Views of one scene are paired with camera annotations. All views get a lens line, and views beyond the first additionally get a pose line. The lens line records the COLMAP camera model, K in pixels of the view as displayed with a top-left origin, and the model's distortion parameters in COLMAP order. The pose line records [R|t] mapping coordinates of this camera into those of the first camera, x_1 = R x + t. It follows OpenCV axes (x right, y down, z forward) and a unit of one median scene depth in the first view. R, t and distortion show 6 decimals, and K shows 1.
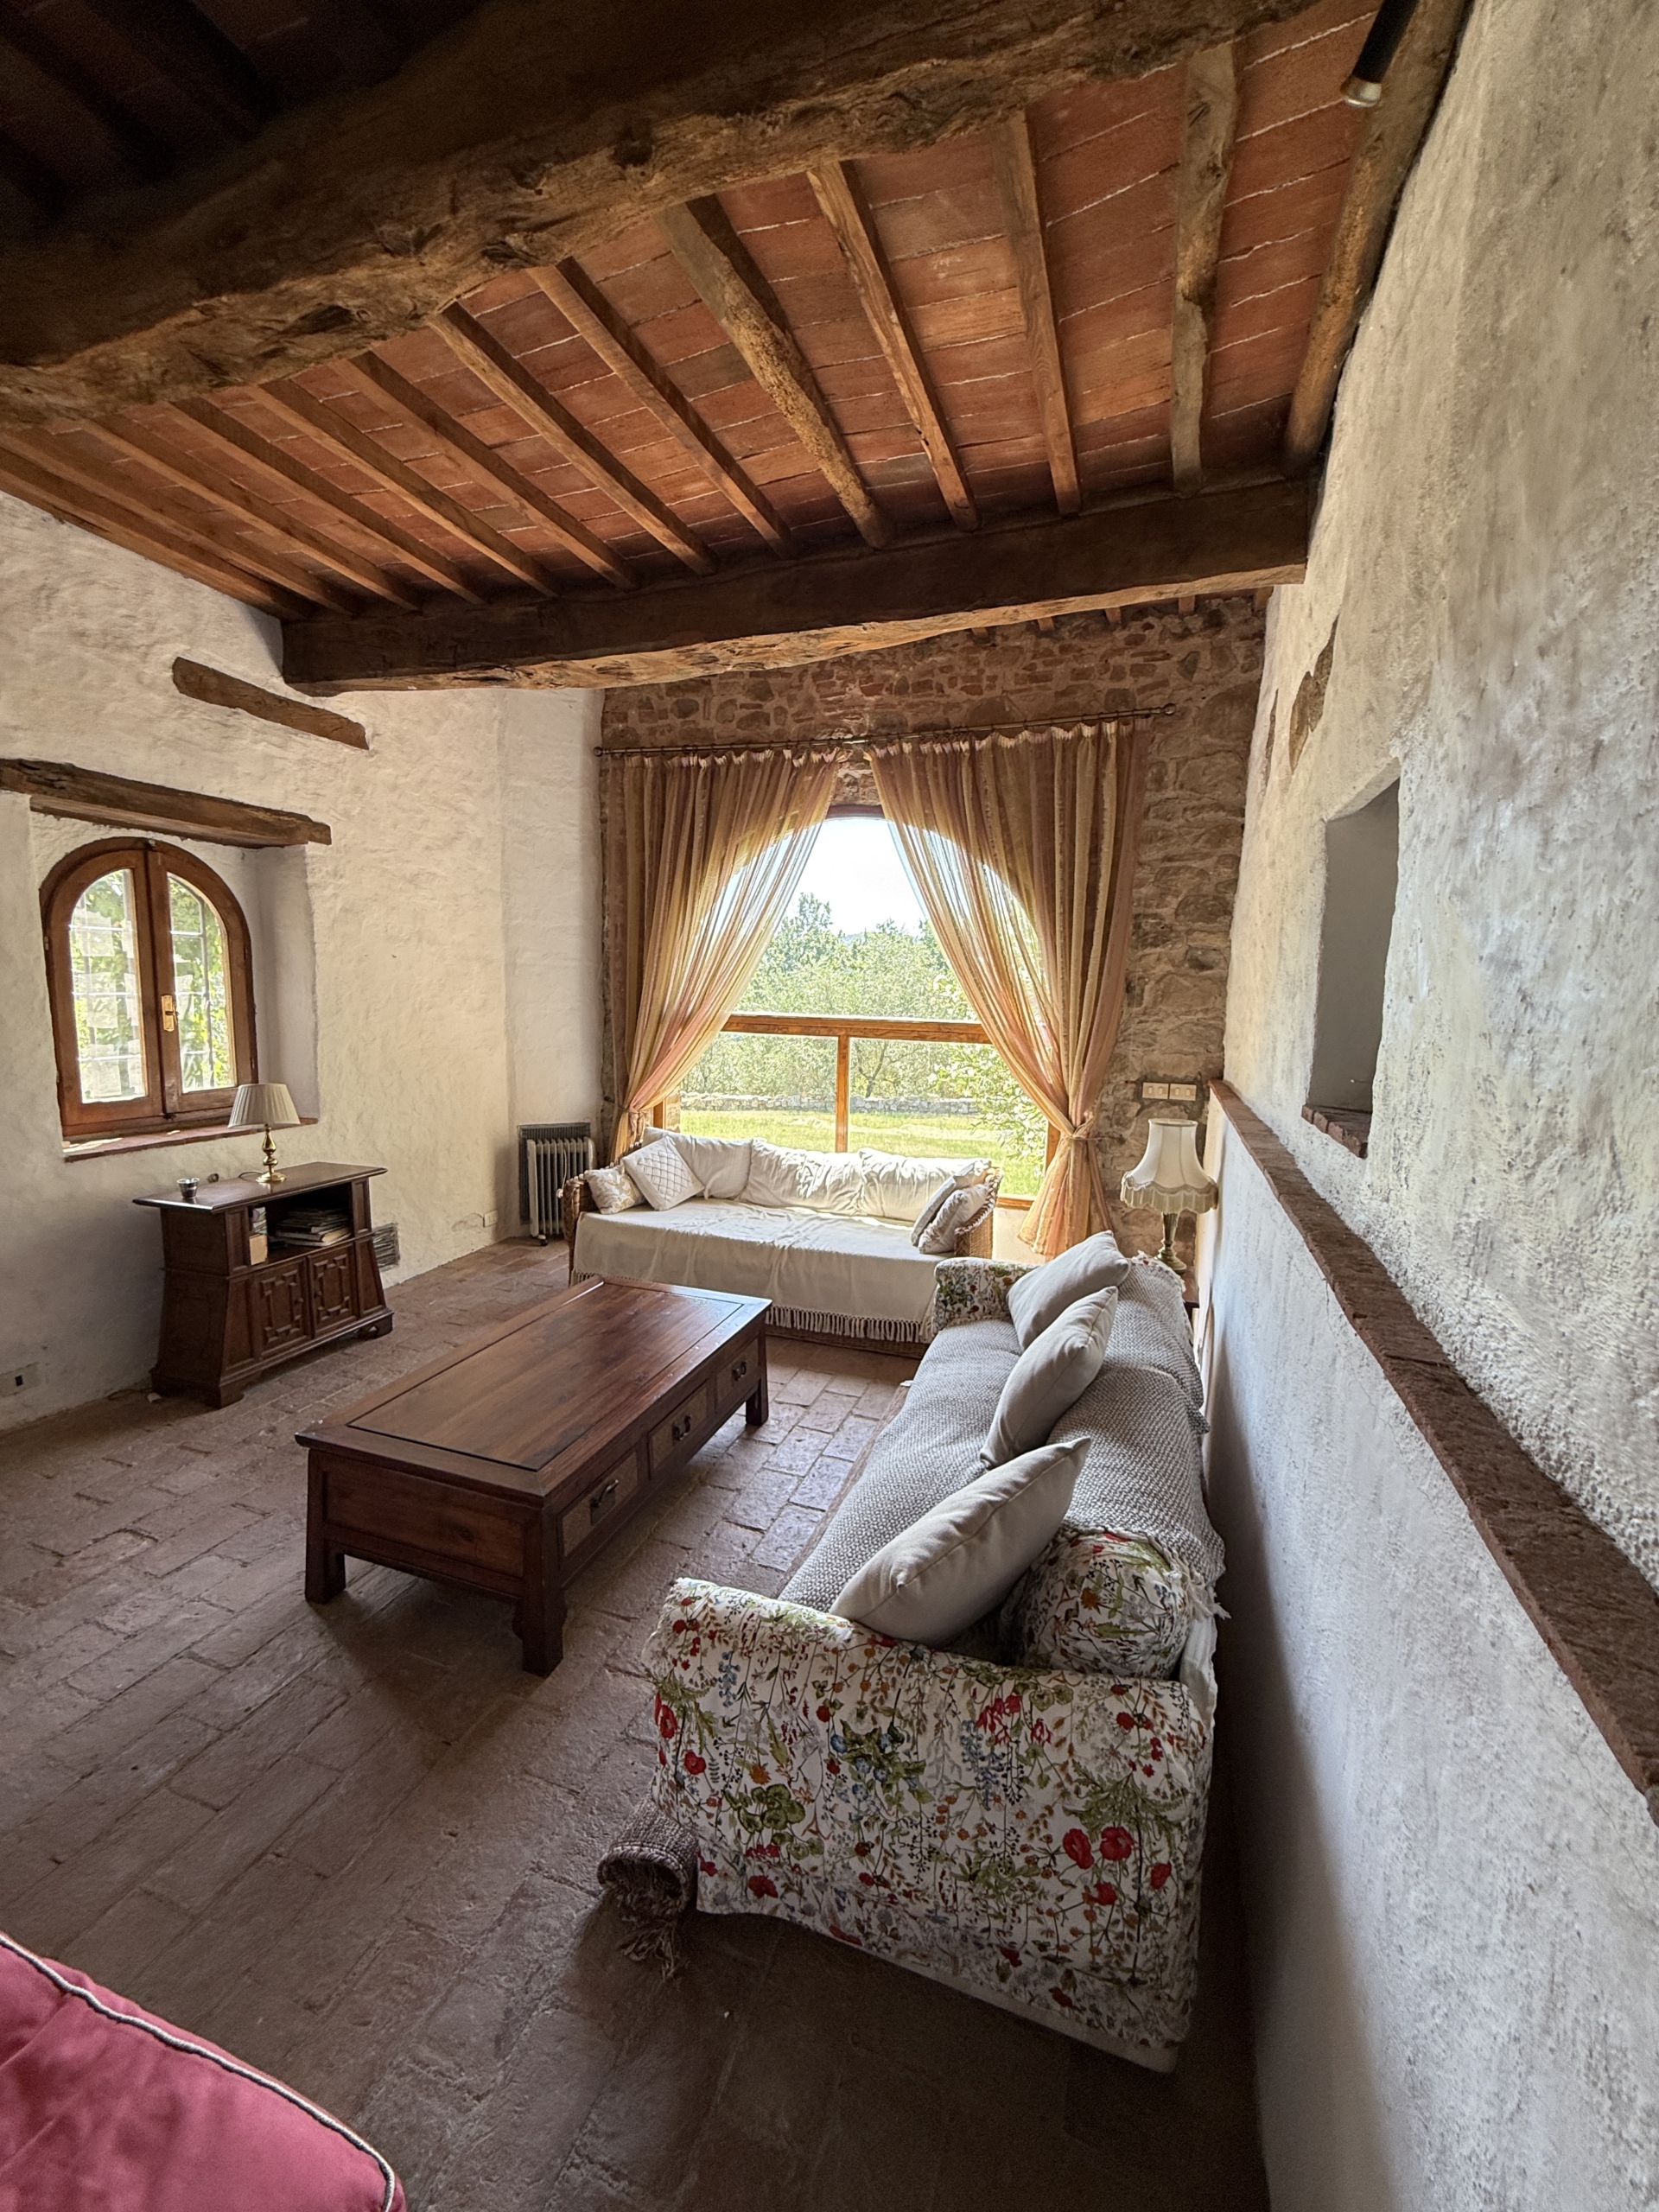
lens RADIAL K [[881.2, 0, 828.9], [0, 881.2, 1104.9], [0, 0, 1]] dist [-0.000964, 0.000150]
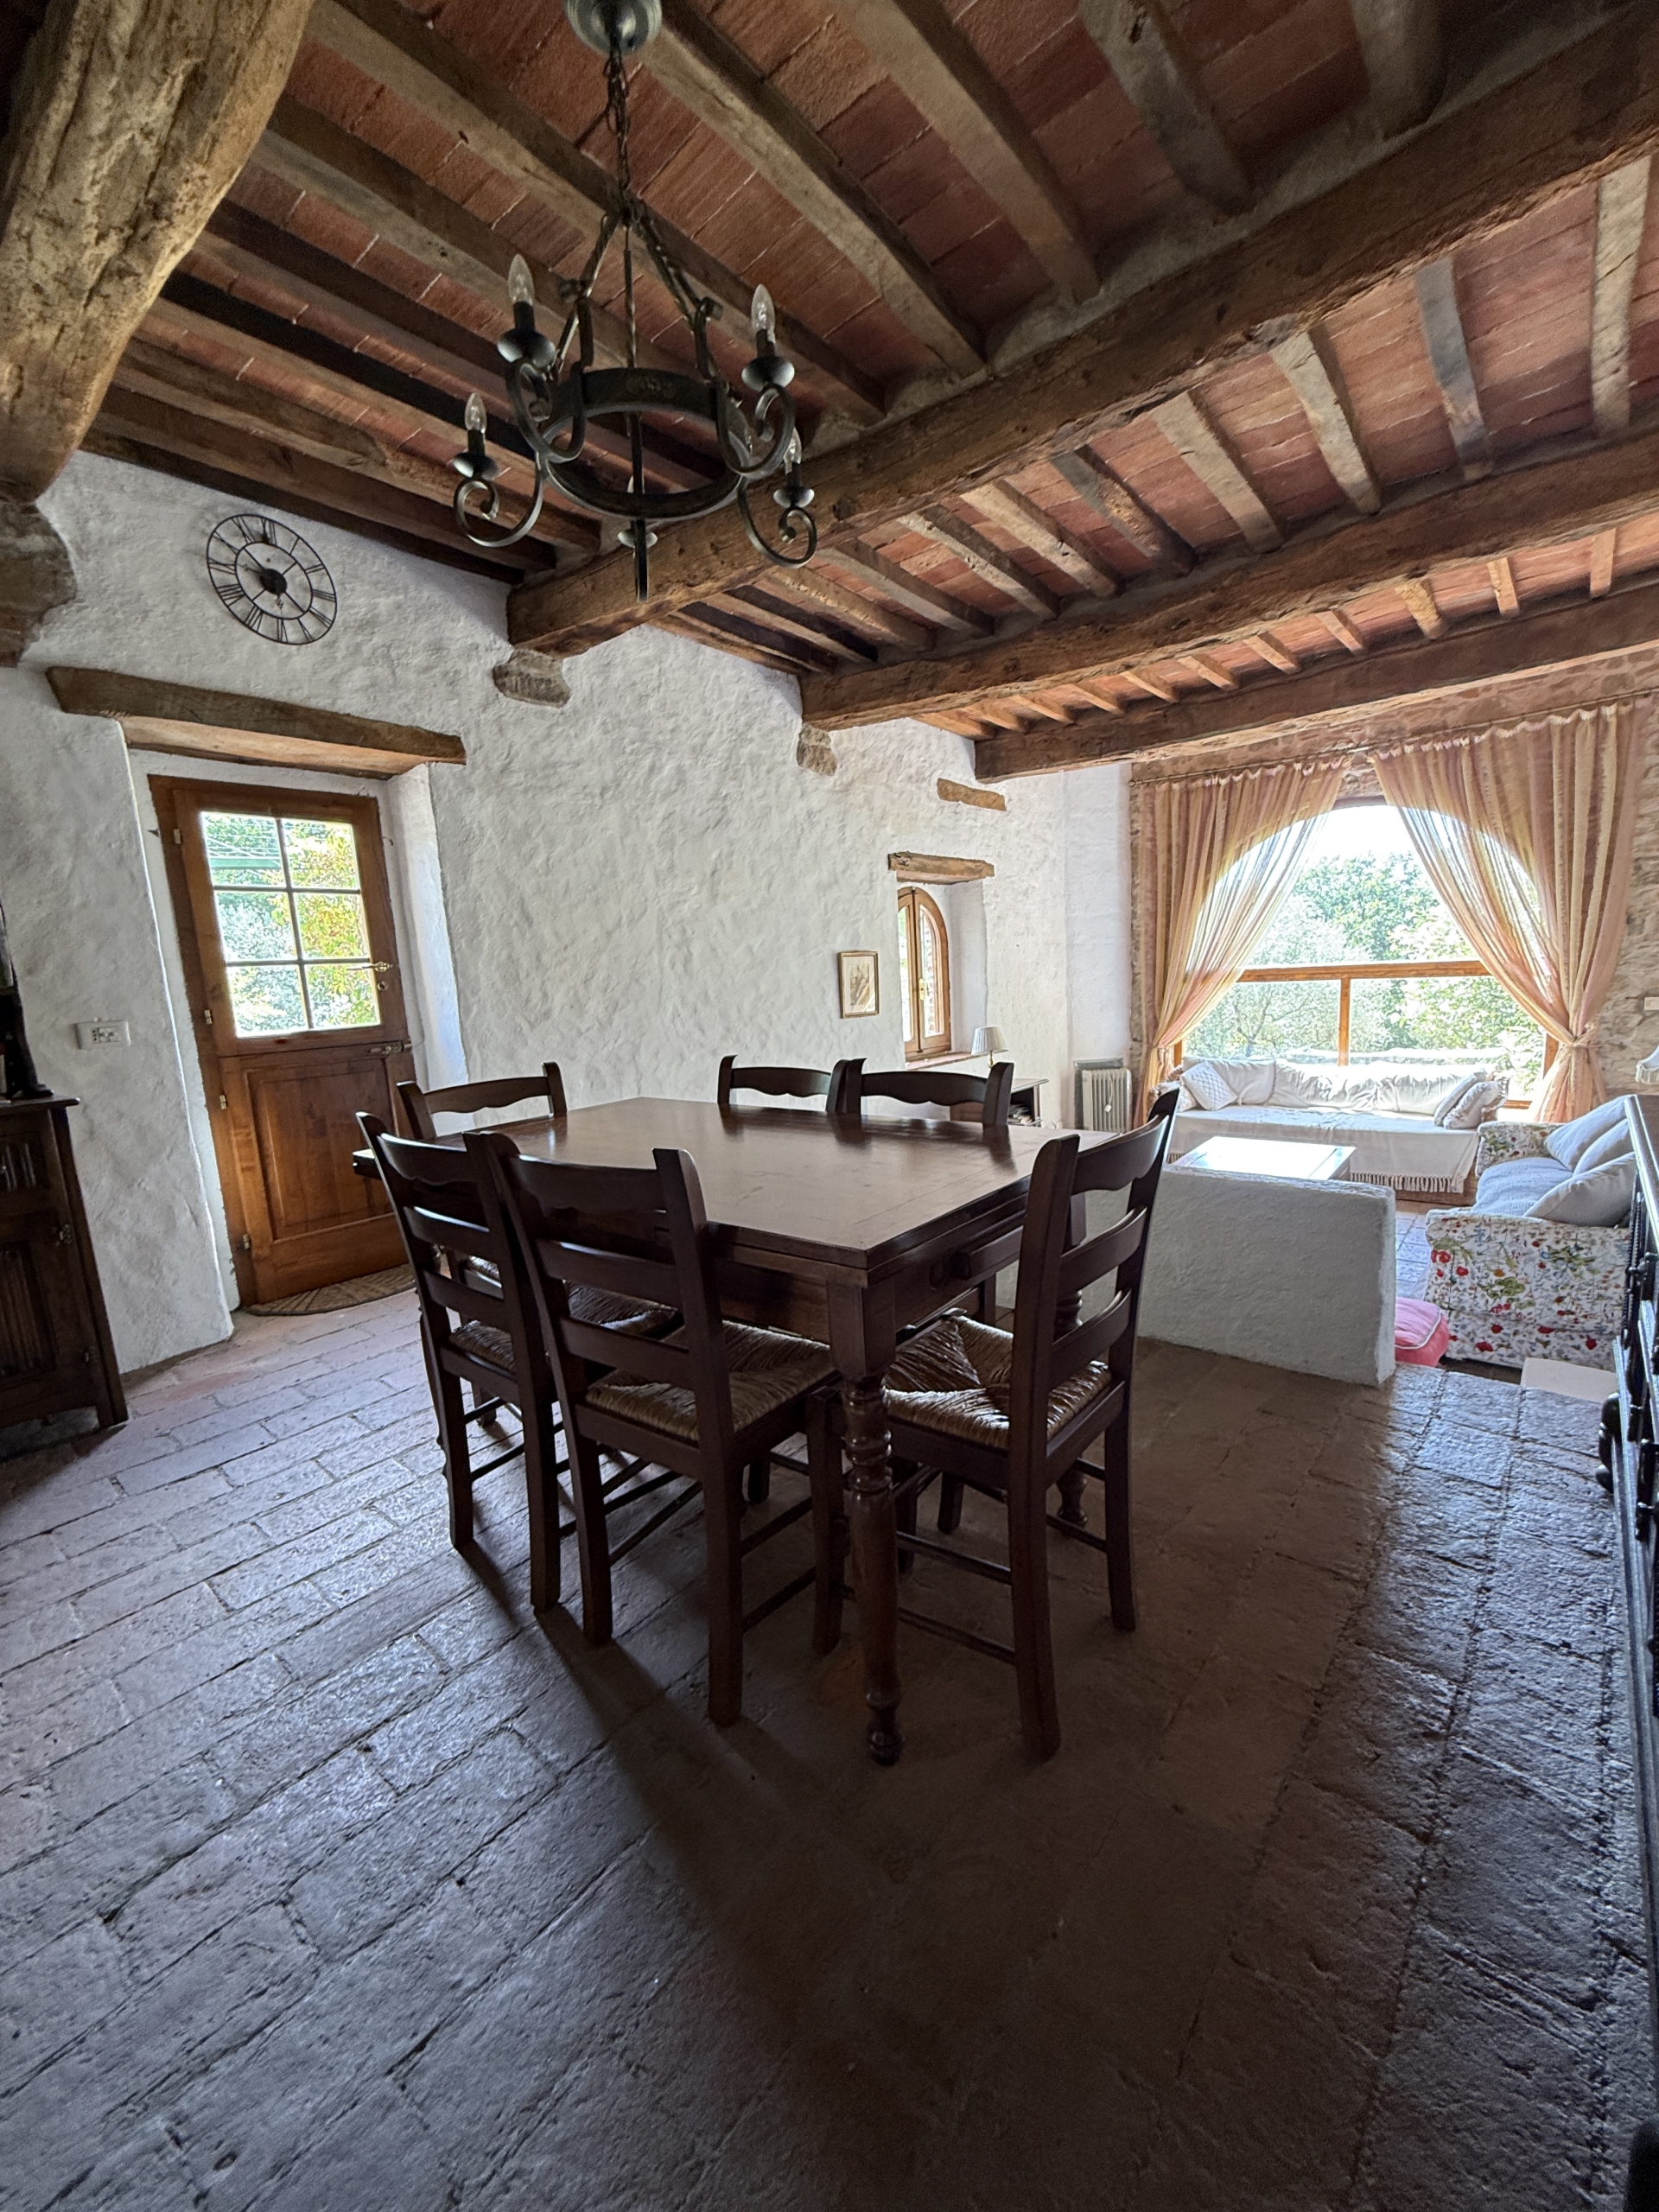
lens RADIAL K [[881.2, 0, 830.1], [0, 881.2, 1103.0], [0, 0, 1]] dist [-0.000964, 0.000150]
pose [[0.935725, -0.022230, -0.352029, -0.268372], [0.030300, 0.999389, 0.017431, 0.064882], [0.351427, -0.026977, 0.935827, -0.529138]]
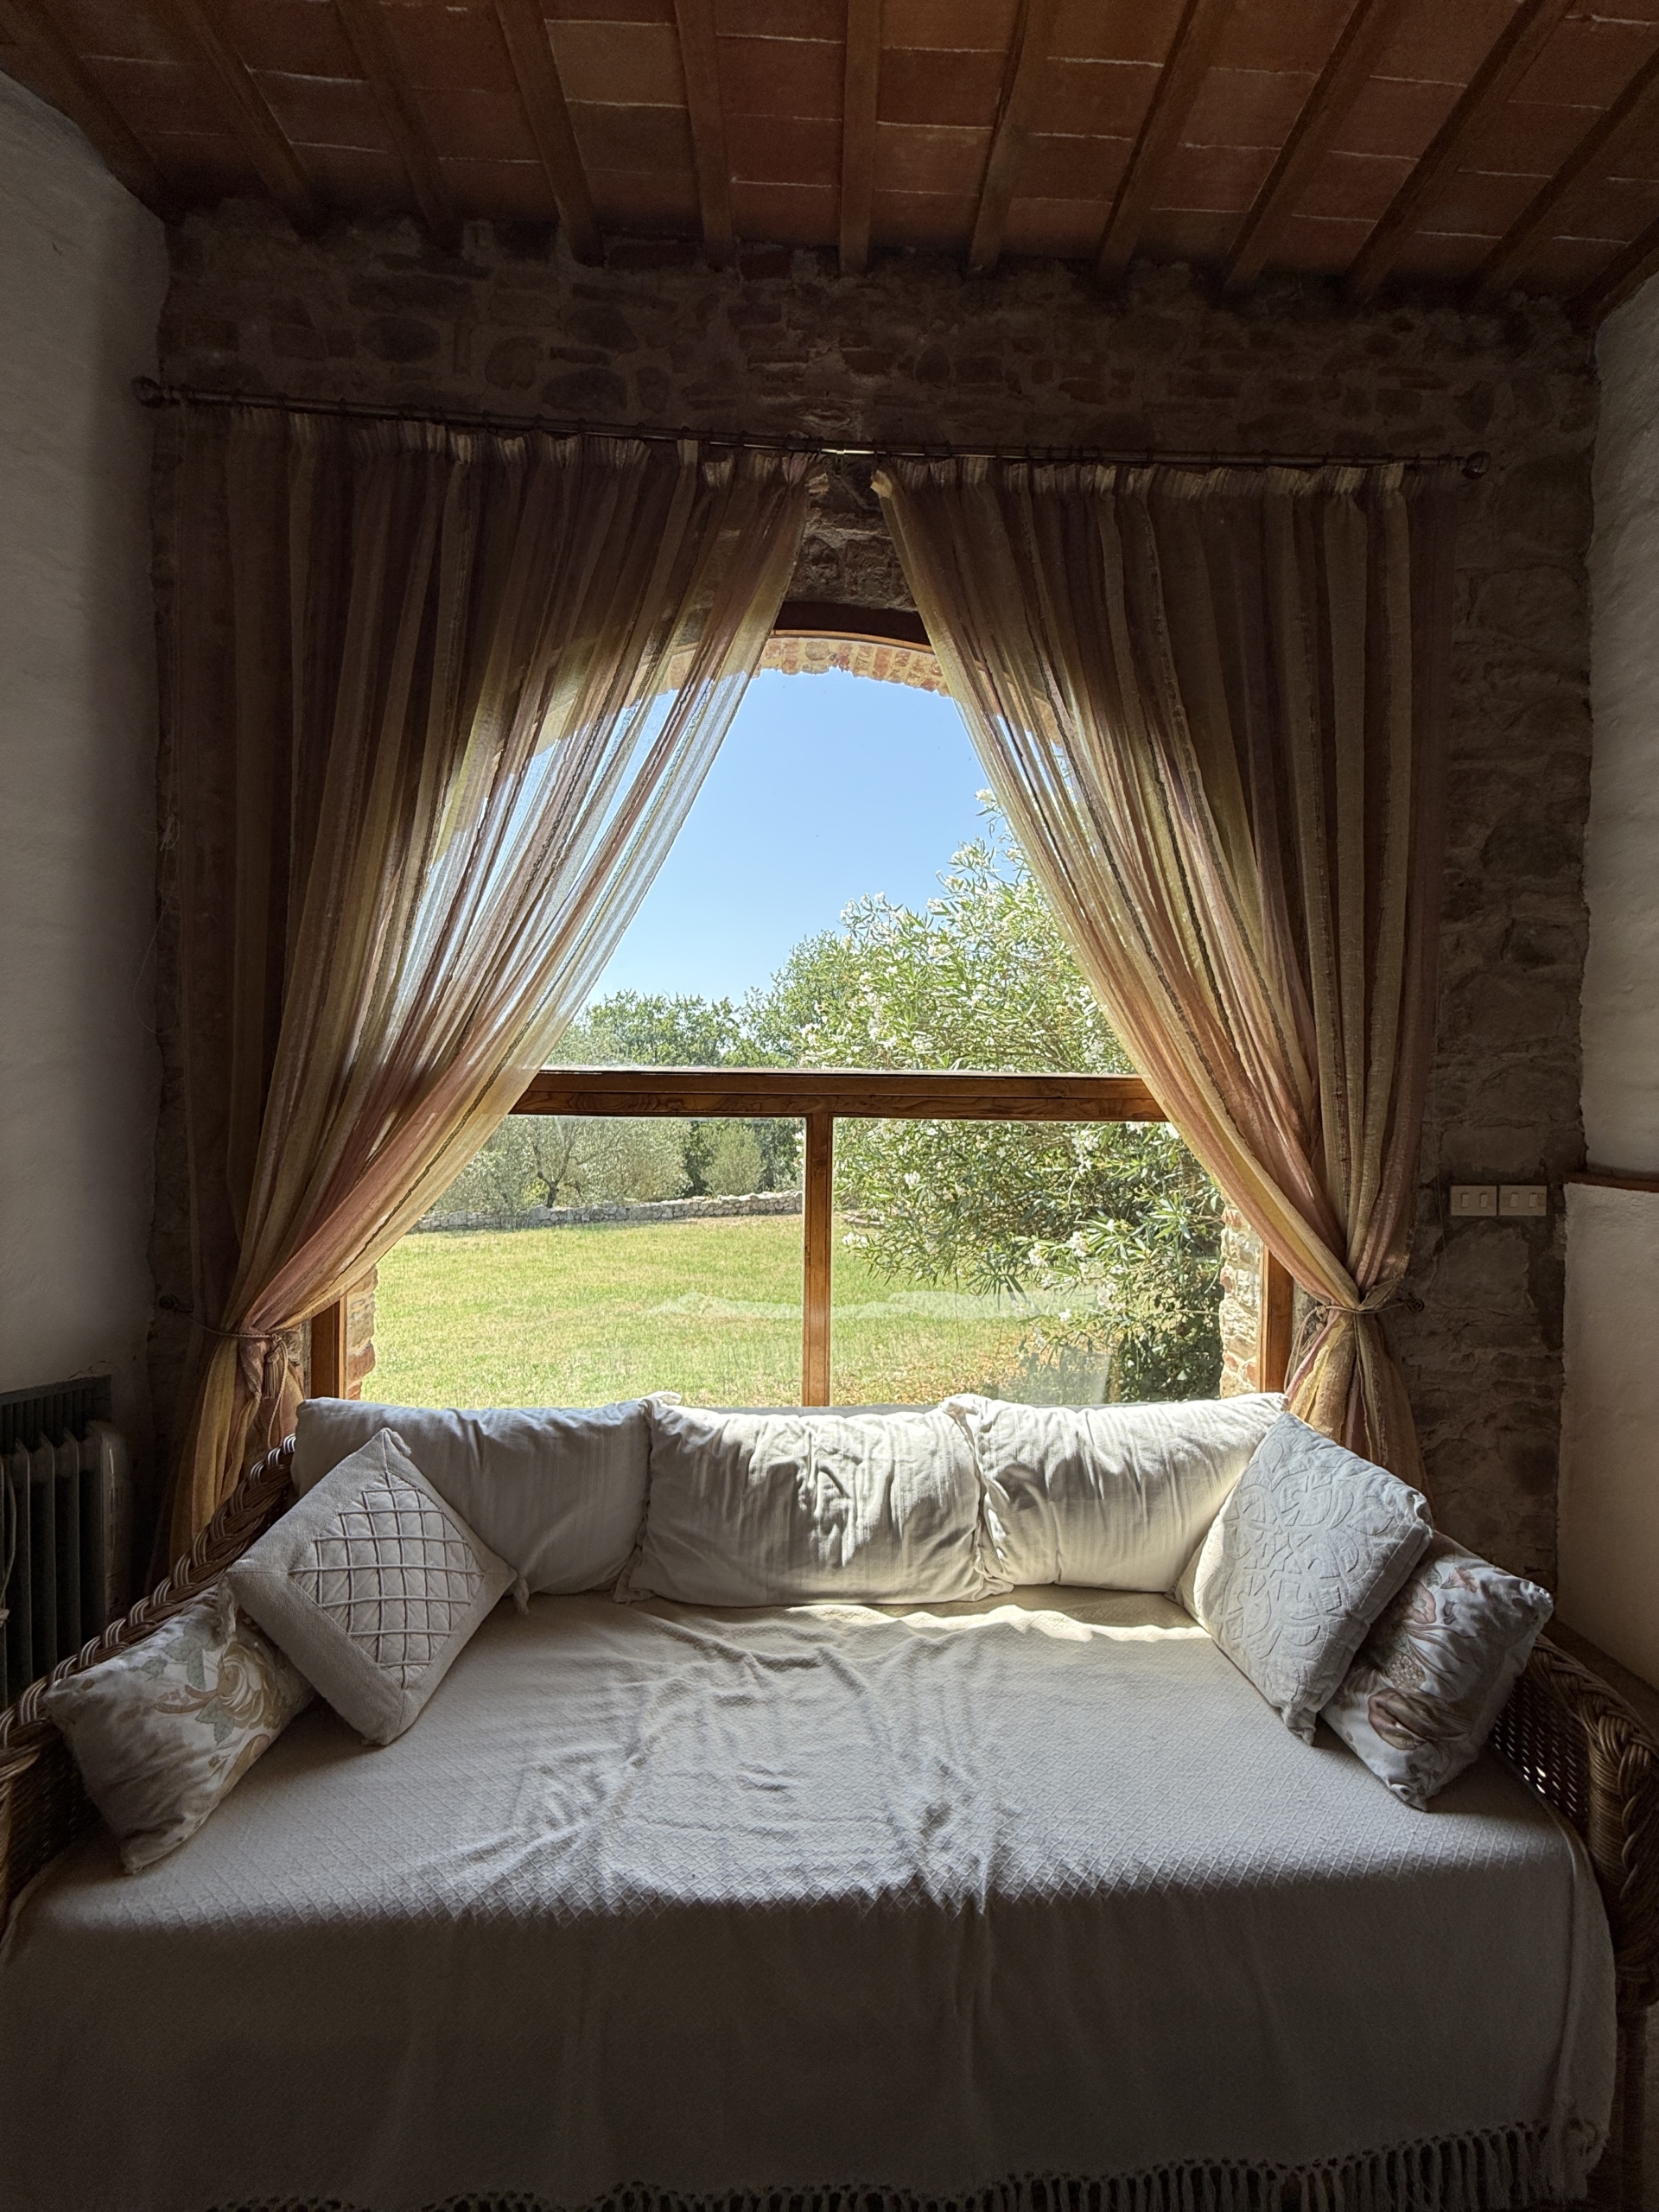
lens RADIAL K [[881.2, 0, 824.1], [0, 881.2, 1103.8], [0, 0, 1]] dist [-0.000964, 0.000150]
pose [[0.925159, -0.022053, 0.378939, -0.165662], [0.063393, 0.993267, -0.096966, -0.046045], [-0.374249, 0.113731, 0.920328, 0.670822]]
